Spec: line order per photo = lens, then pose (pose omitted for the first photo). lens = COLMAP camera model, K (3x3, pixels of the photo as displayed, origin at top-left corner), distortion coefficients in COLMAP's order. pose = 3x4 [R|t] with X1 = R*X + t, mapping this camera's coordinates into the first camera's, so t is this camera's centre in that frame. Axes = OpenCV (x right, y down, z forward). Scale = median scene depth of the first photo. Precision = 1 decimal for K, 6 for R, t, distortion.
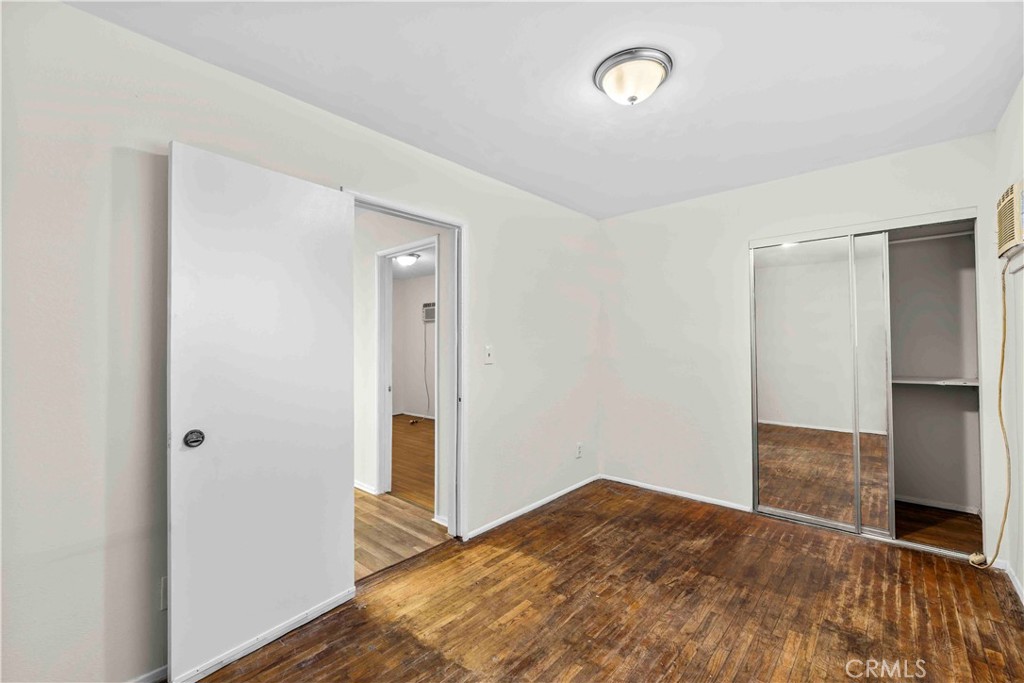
lens RADIAL K [[420.7, 0, 509.2], [0, 420.7, 347.6], [0, 0, 1]] dist [0.002283, -0.000300]
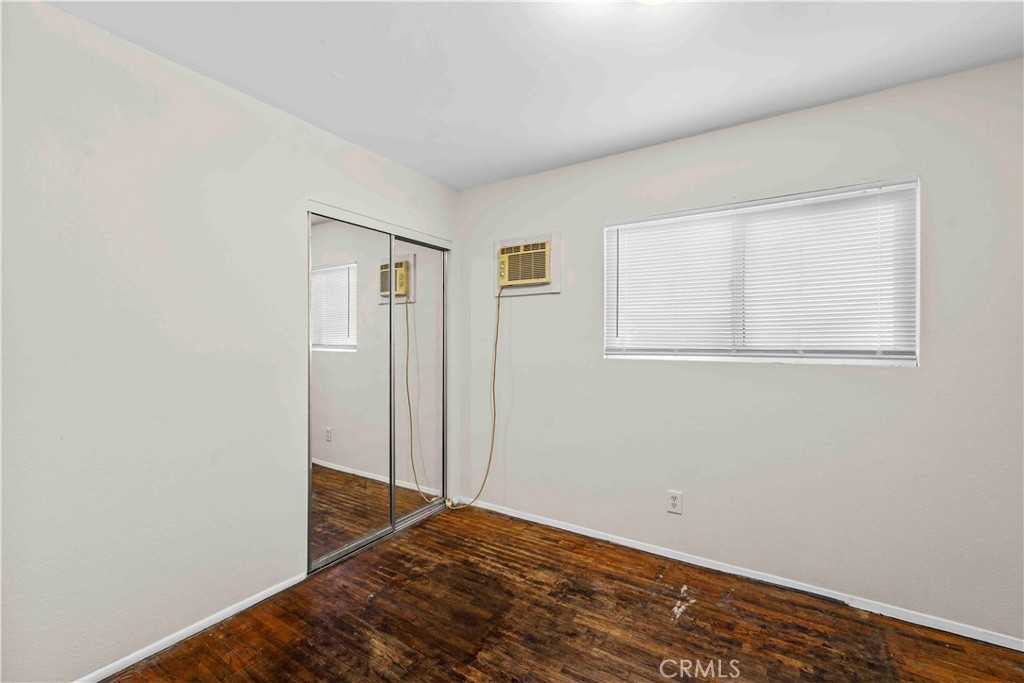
lens RADIAL K [[420.7, 0, 509.2], [0, 420.7, 347.6], [0, 0, 1]] dist [0.002283, -0.000300]
pose [[-0.159296, -0.009234, 0.987188, -0.287162], [0.006984, 0.999921, 0.010480, -0.019986], [-0.987206, 0.008564, -0.159219, 1.109965]]
